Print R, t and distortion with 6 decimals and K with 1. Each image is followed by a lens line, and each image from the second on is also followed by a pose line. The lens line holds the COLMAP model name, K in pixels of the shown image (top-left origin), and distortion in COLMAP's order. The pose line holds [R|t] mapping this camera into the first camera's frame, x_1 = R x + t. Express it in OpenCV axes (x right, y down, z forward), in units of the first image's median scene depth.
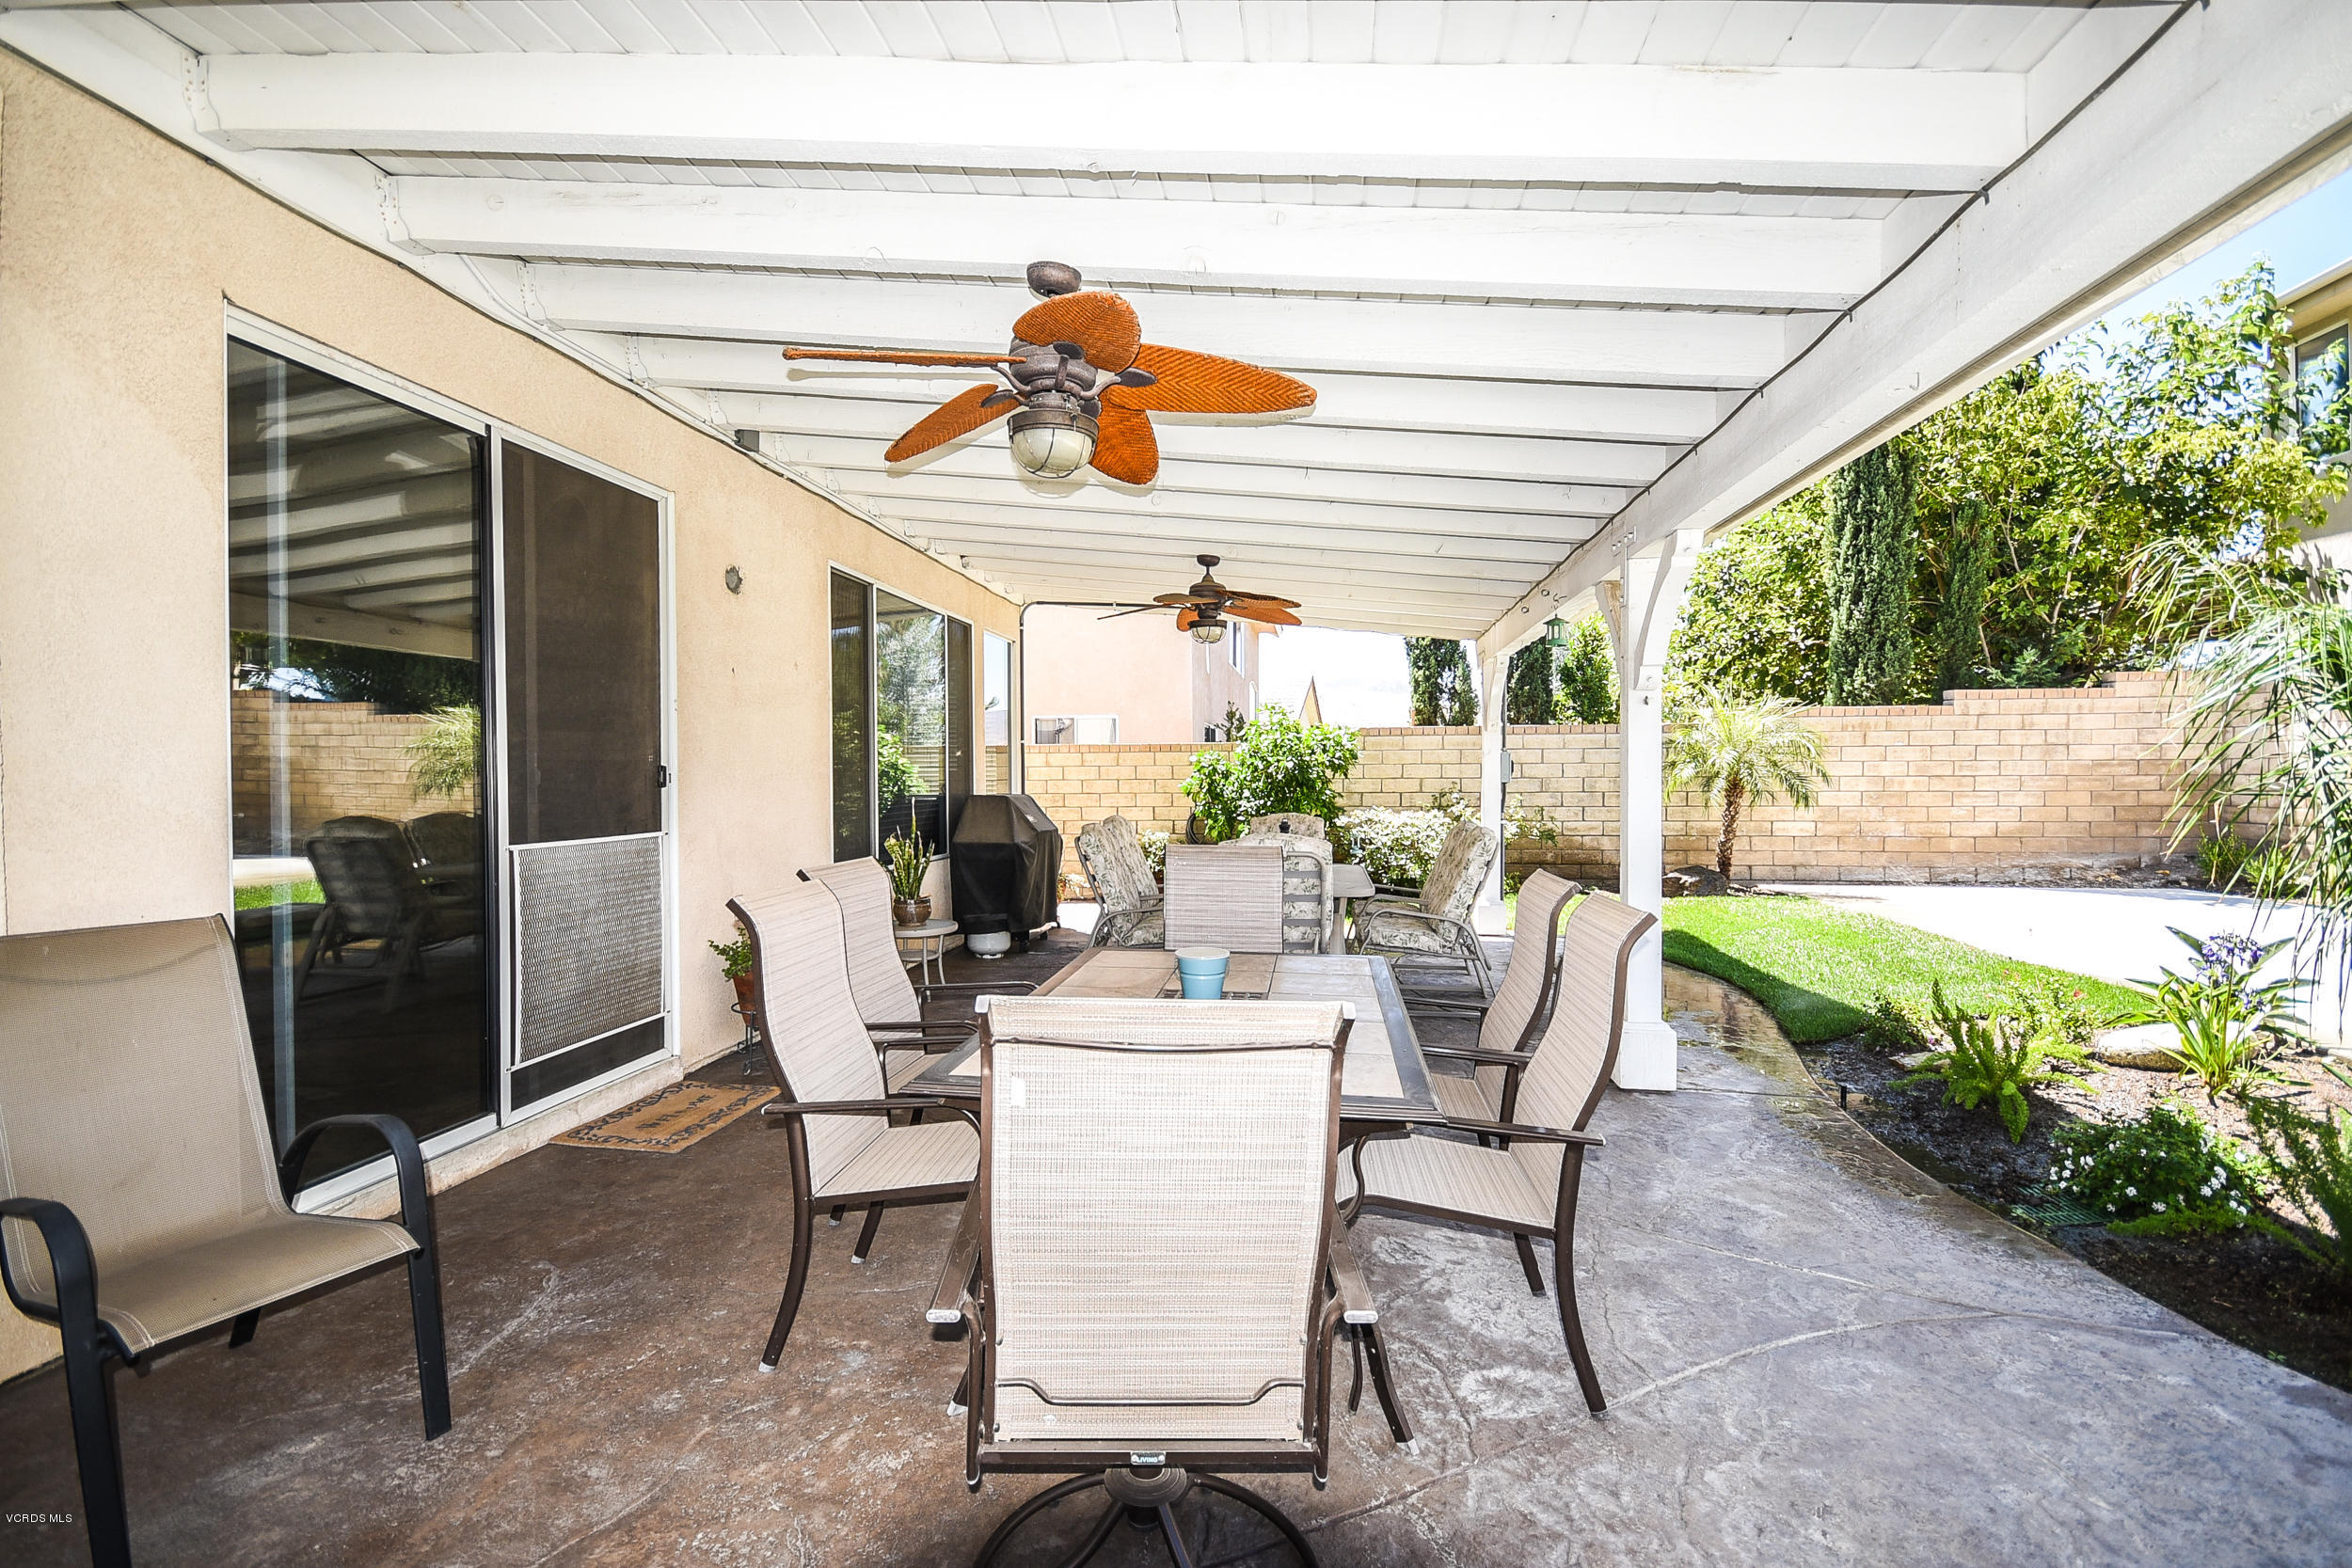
lens RADIAL K [[1020.1, 0, 1176.0], [0, 1020.1, 784.0], [0, 0, 1]] dist [0.014154, 0.000110]
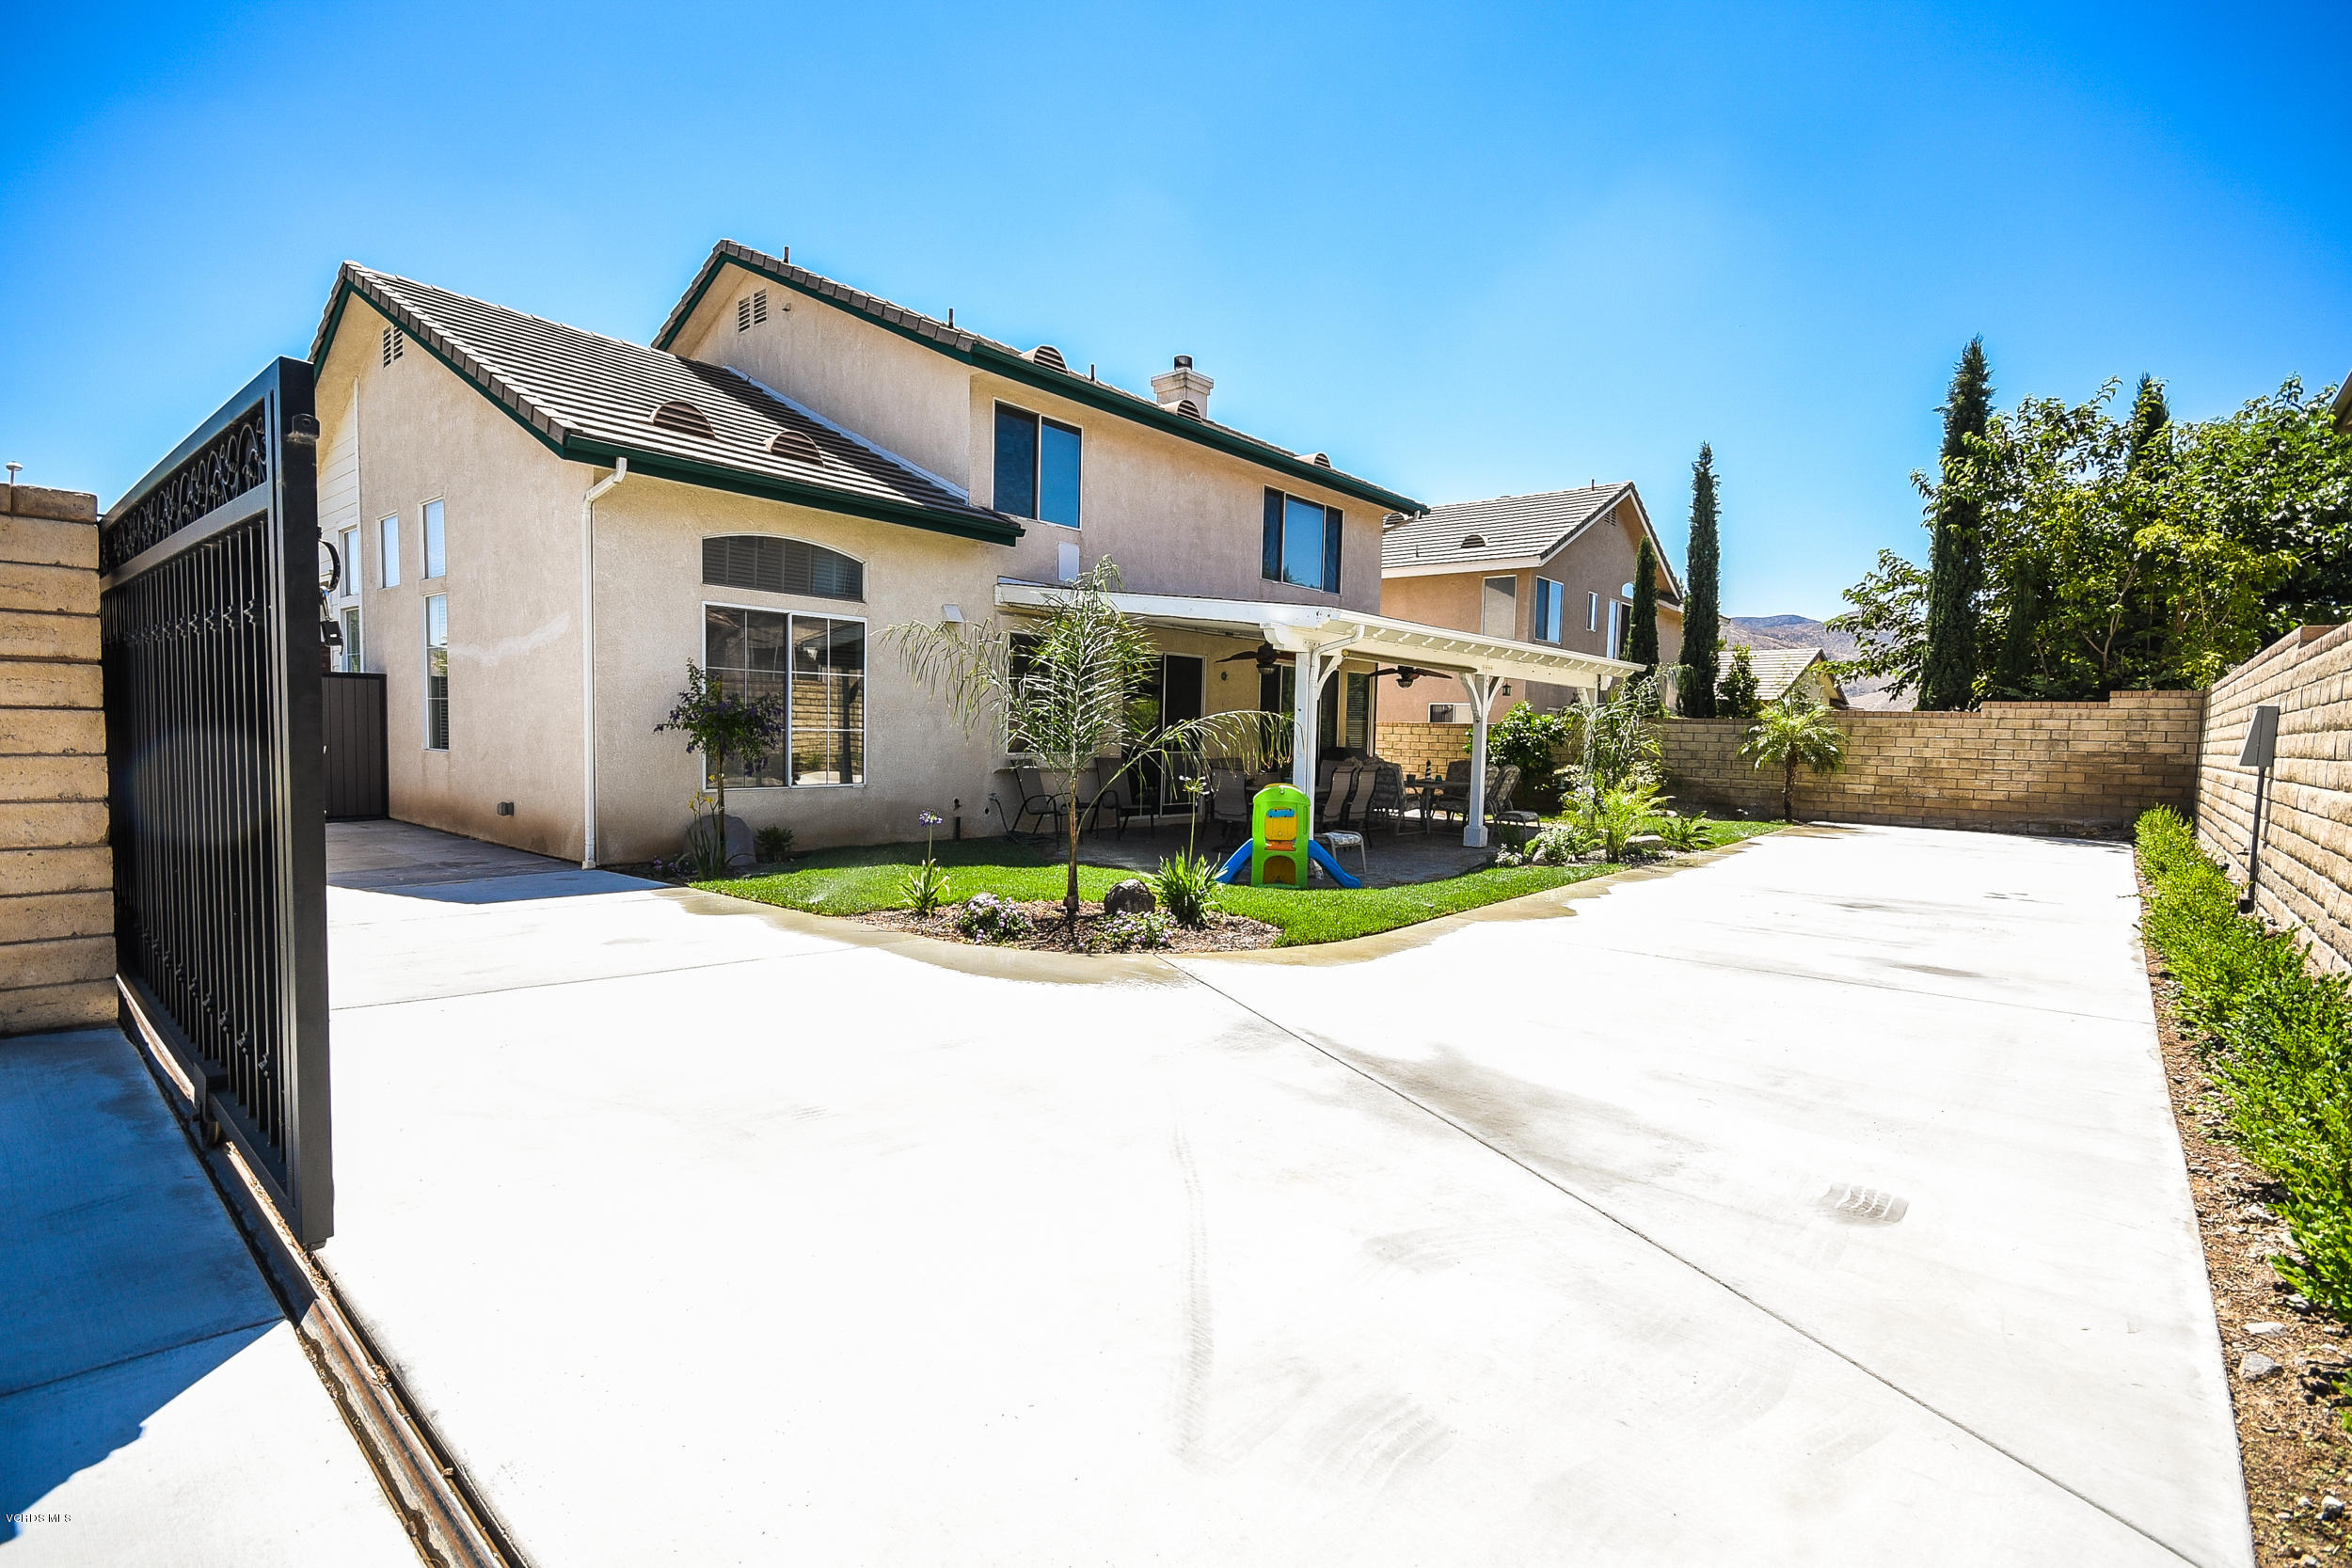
lens RADIAL K [[1069.3, 0, 1176.0], [0, 1069.3, 784.0], [0, 0, 1]] dist [0.002056, 0.000078]
pose [[0.839637, 0.054562, -0.540401, 0.623904], [-0.035908, 0.998341, 0.045007, 0.000130], [0.541960, -0.018385, 0.840203, -0.938032]]
